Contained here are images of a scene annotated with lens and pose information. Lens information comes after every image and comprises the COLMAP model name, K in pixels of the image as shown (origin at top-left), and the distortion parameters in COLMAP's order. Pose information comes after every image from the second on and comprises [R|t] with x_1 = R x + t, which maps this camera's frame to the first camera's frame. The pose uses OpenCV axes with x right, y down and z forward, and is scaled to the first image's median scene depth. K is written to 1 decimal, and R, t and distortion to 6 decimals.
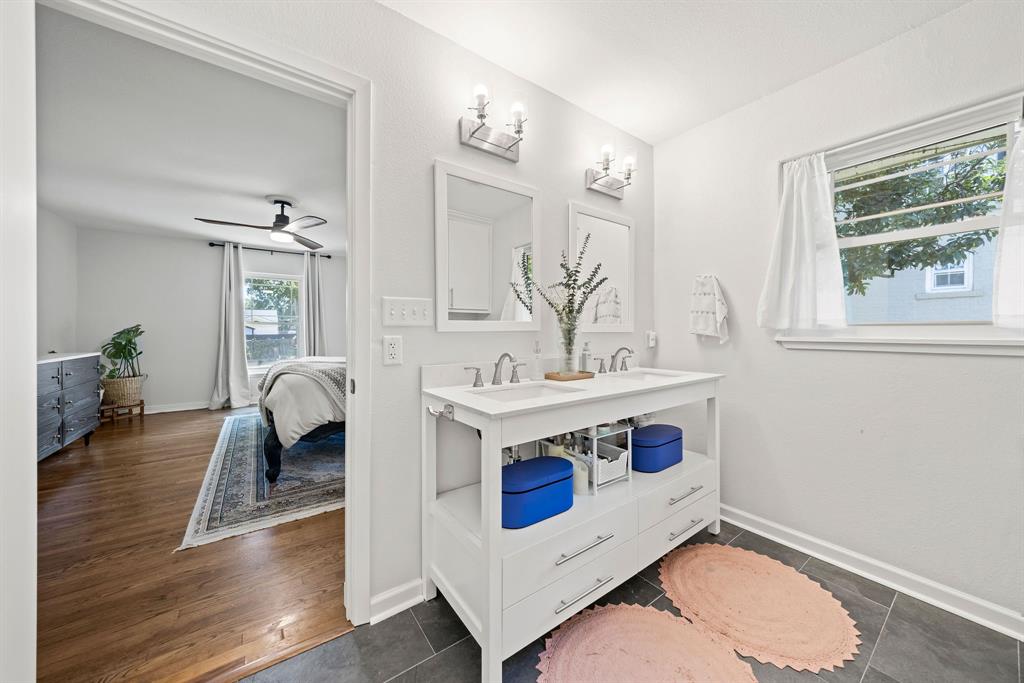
lens RADIAL K [[355.3, 0, 508.8], [0, 355.3, 337.4], [0, 0, 1]] dist [-0.001103, -0.000017]
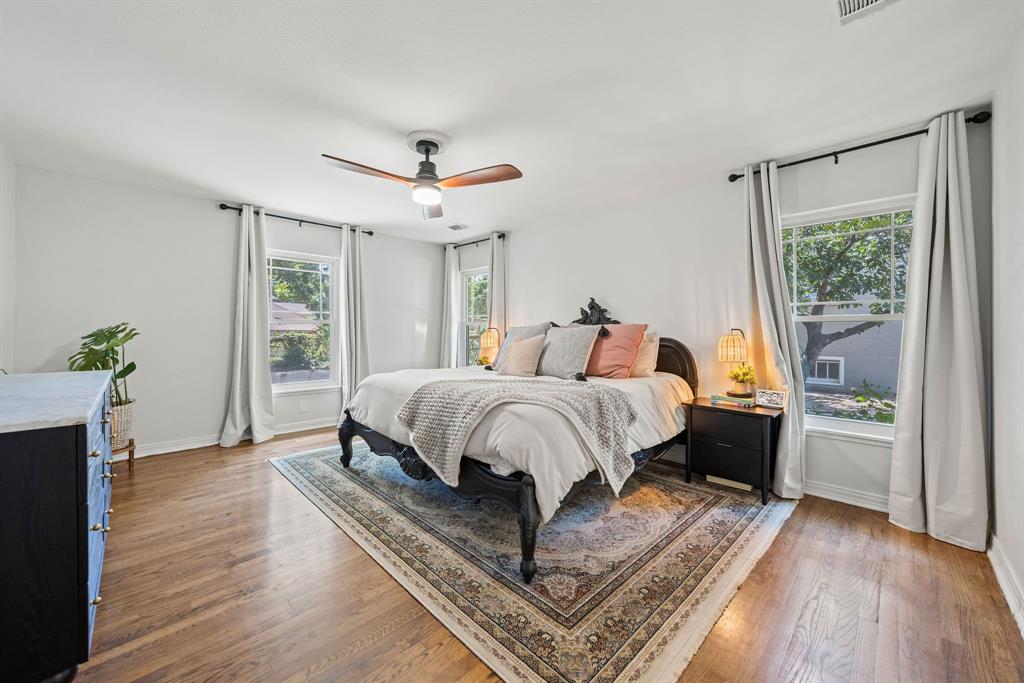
lens RADIAL K [[390.0, 0, 514.7], [0, 390.0, 334.4], [0, 0, 1]] dist [-0.008446, -0.000083]
pose [[0.987293, 0.002139, 0.158897, -0.458590], [-0.001148, 0.999979, -0.006333, -0.011106], [-0.158908, 0.006070, 0.987275, 0.190857]]
